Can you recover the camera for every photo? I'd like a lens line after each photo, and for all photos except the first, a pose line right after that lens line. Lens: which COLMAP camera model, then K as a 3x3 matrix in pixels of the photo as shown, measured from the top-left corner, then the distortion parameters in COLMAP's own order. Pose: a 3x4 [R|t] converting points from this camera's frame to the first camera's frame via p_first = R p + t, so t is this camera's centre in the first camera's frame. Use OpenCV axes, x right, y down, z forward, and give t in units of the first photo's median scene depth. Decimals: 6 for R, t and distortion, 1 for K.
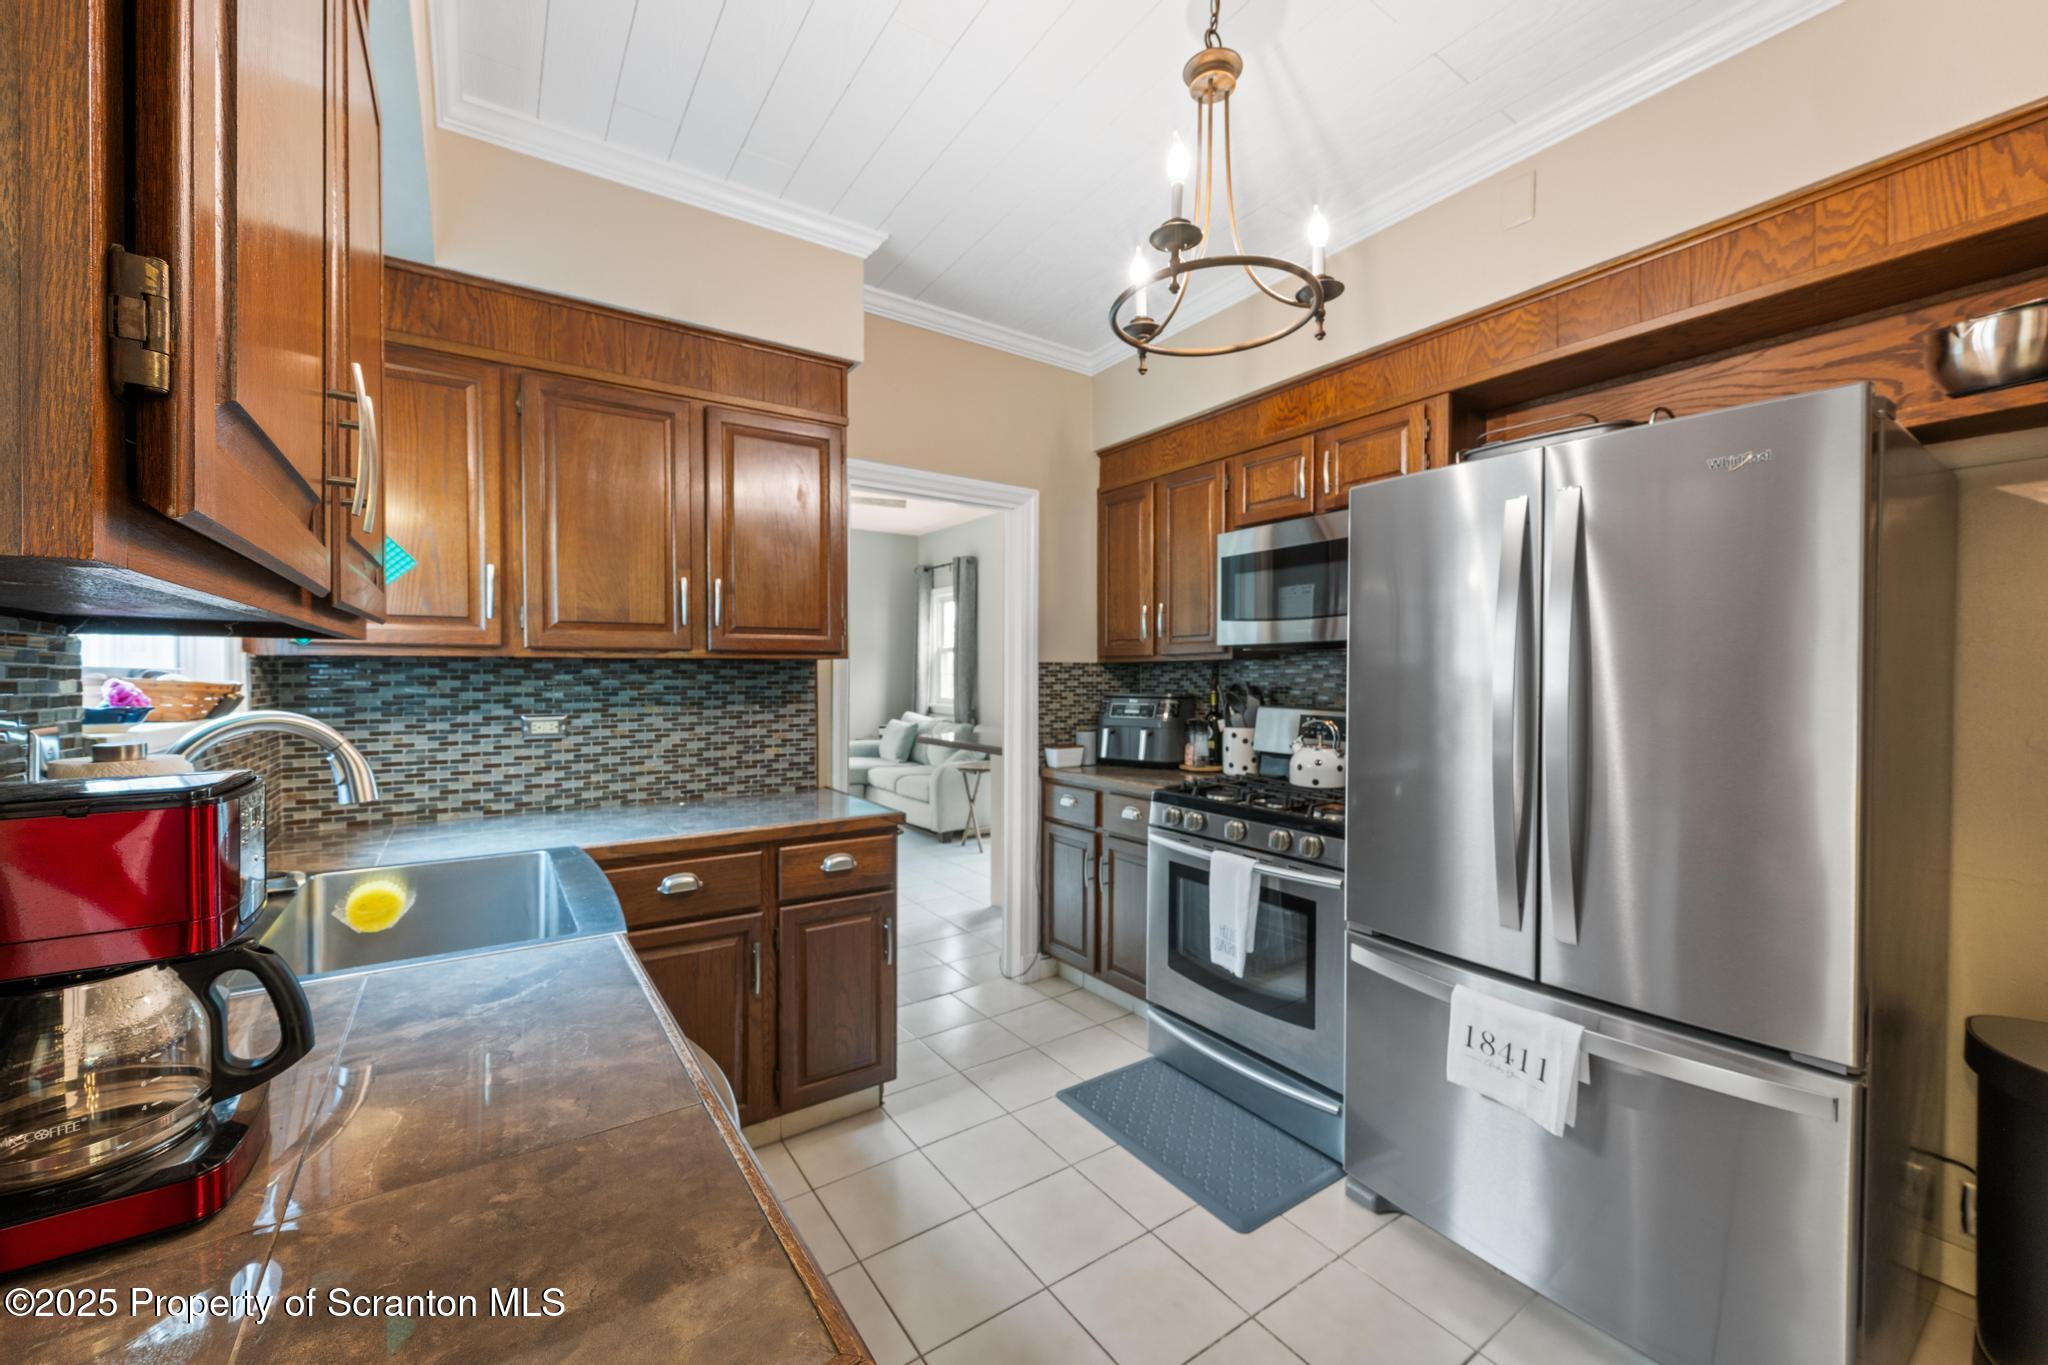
lens RADIAL K [[803.0, 0, 1036.4], [0, 803.0, 682.1], [0, 0, 1]] dist [0.000888, 0.000085]
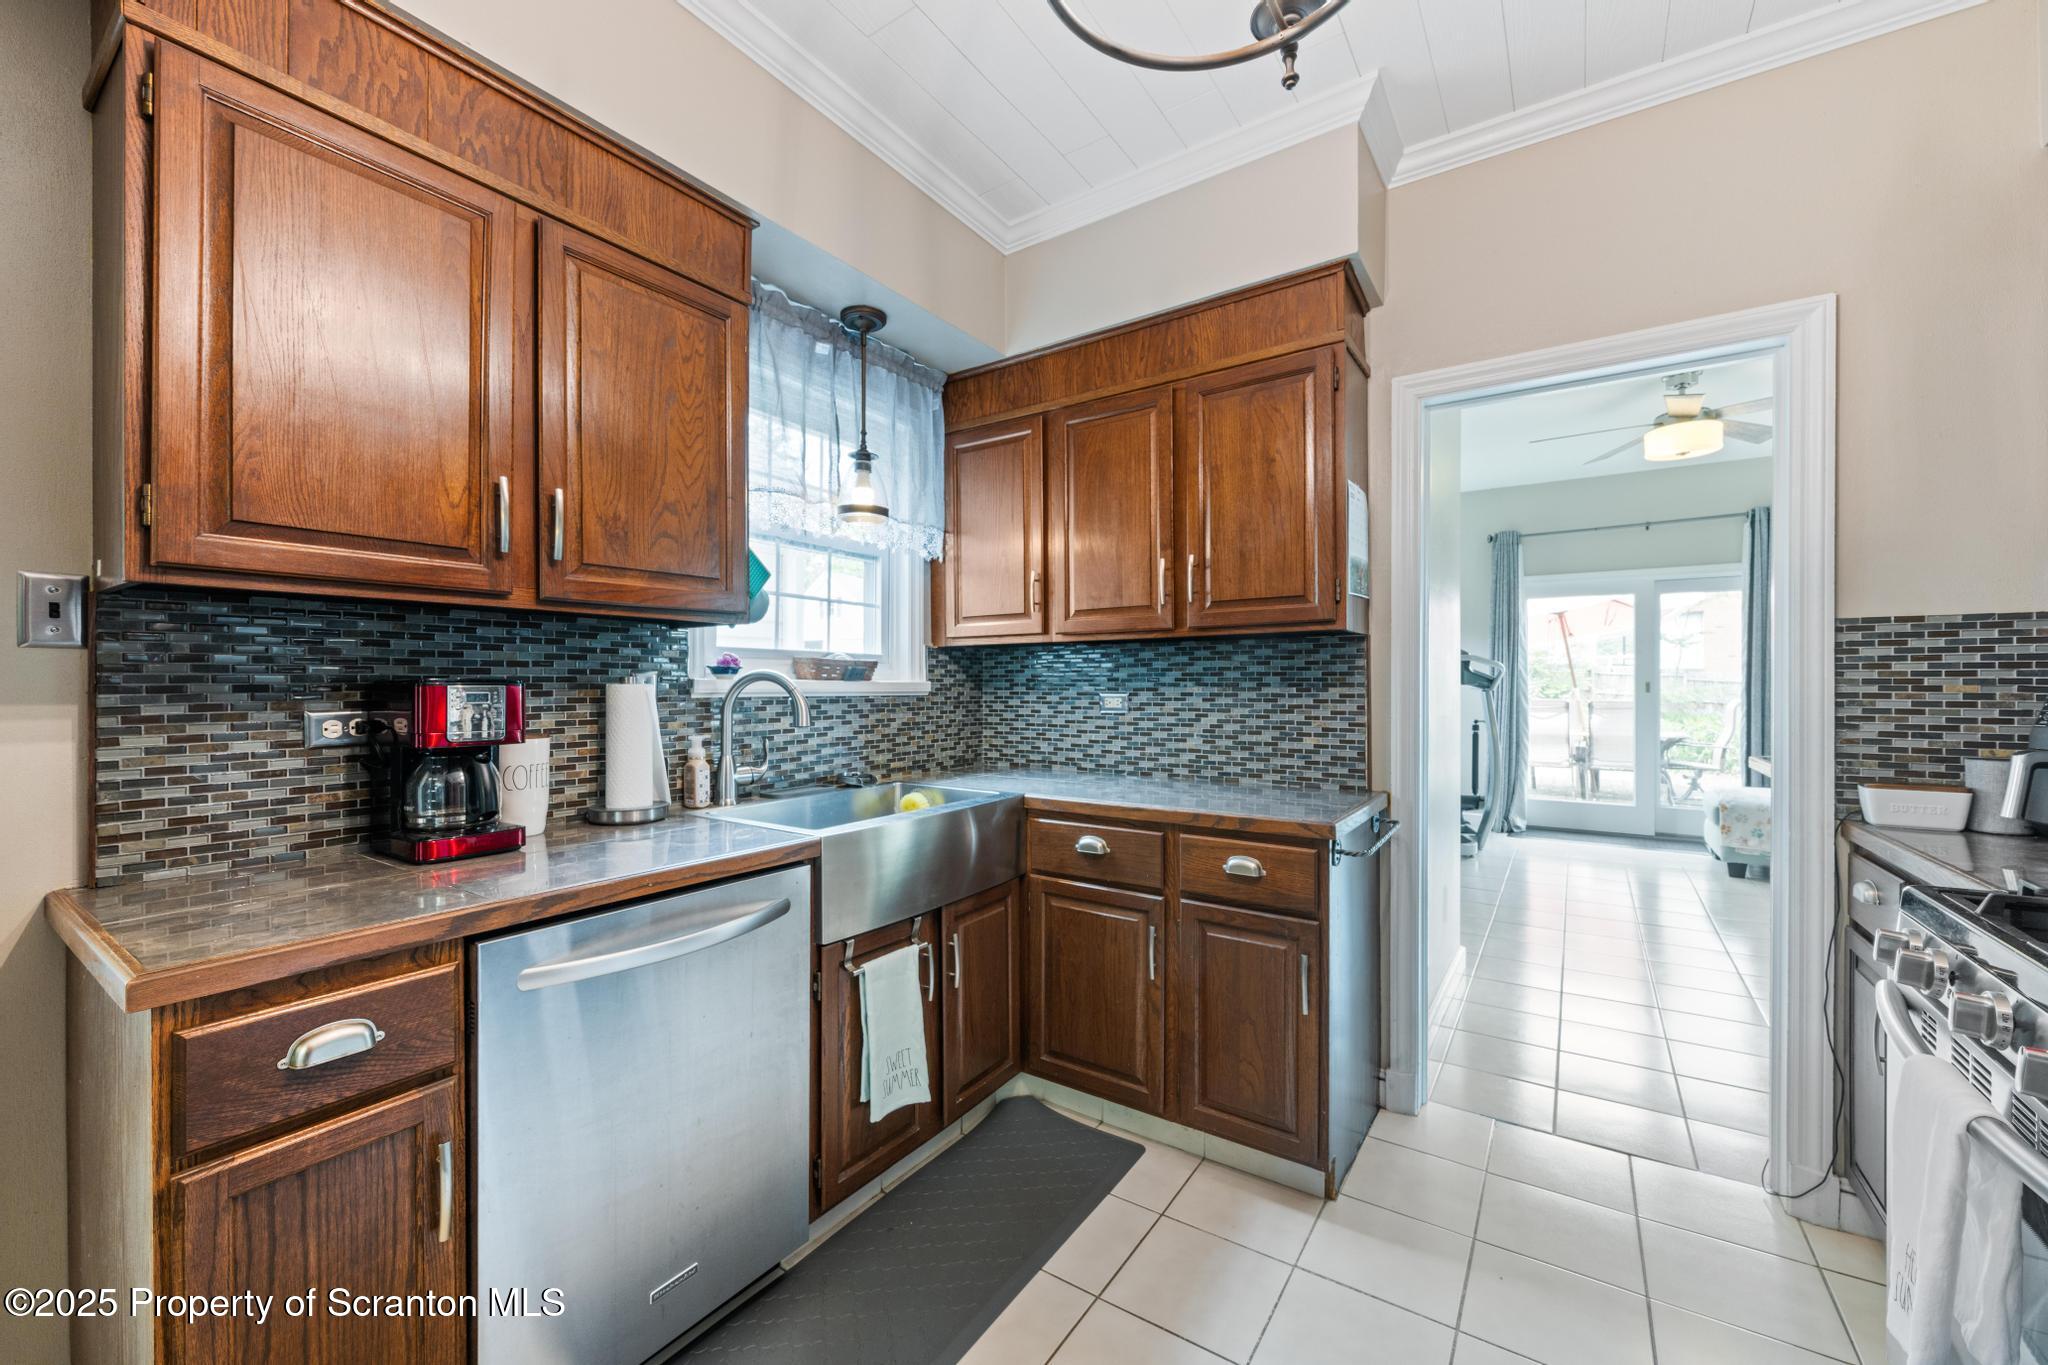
lens RADIAL K [[804.5, 0, 1024.0], [0, 804.5, 682.5], [0, 0, 1]] dist [-0.001646, -0.000117]
pose [[0.345861, -0.004499, -0.938275, 0.433552], [-0.008745, 0.999930, -0.008018, 0.035893], [0.938245, 0.010978, 0.345798, 0.447626]]
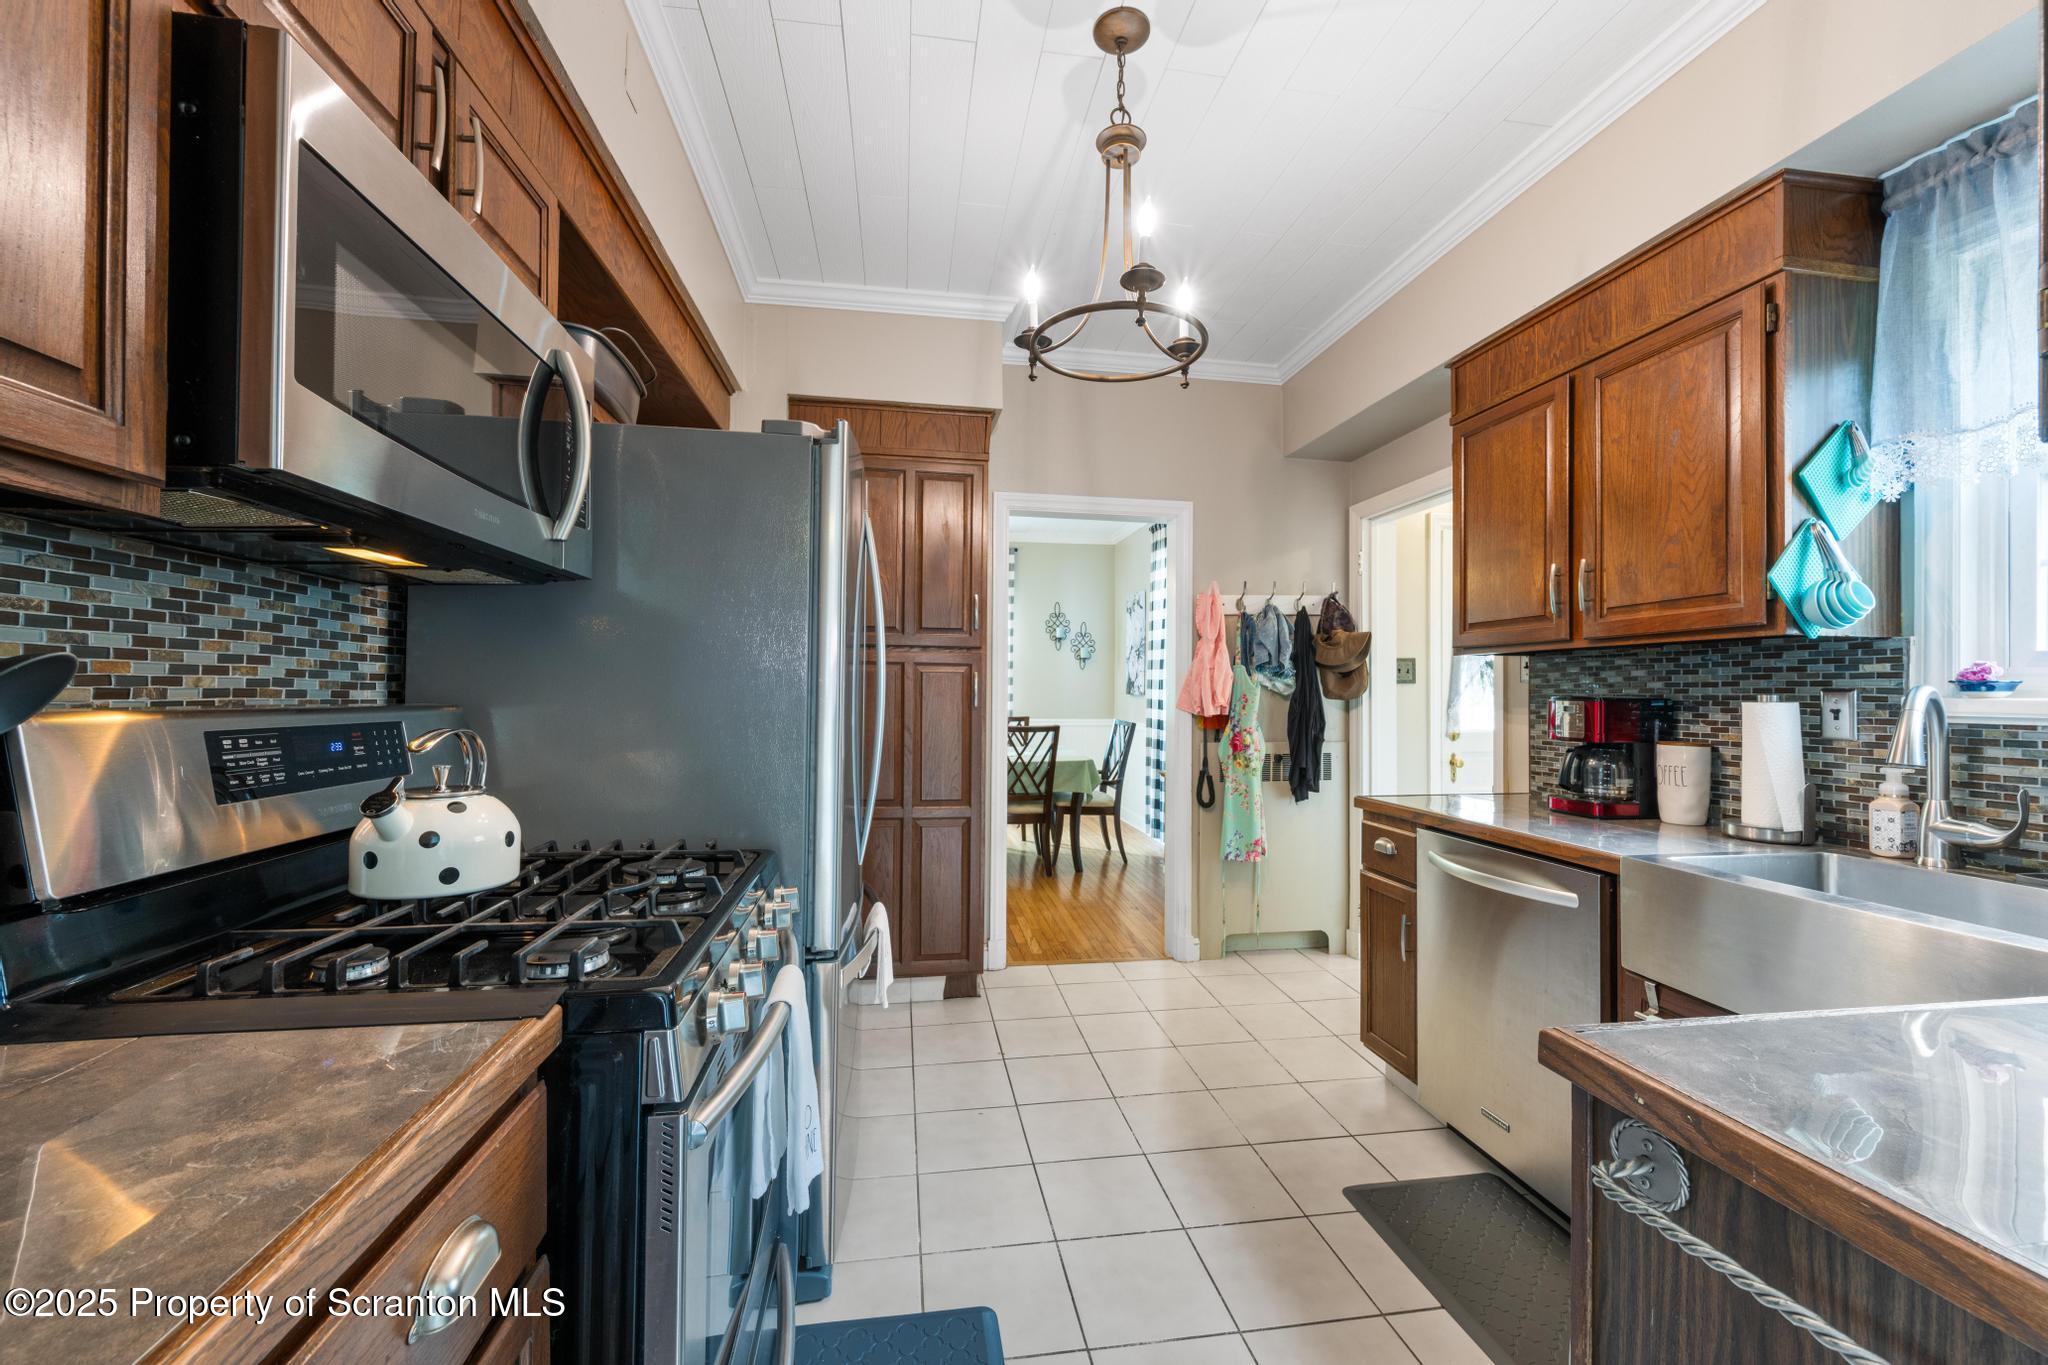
lens RADIAL K [[803.0, 0, 1036.4], [0, 803.0, 682.1], [0, 0, 1]] dist [0.000888, 0.000085]
pose [[-0.901842, -0.008003, 0.431993, -0.114997], [-0.010165, 0.999945, -0.002695, 0.024595], [-0.431947, -0.006822, -0.901873, 1.346554]]
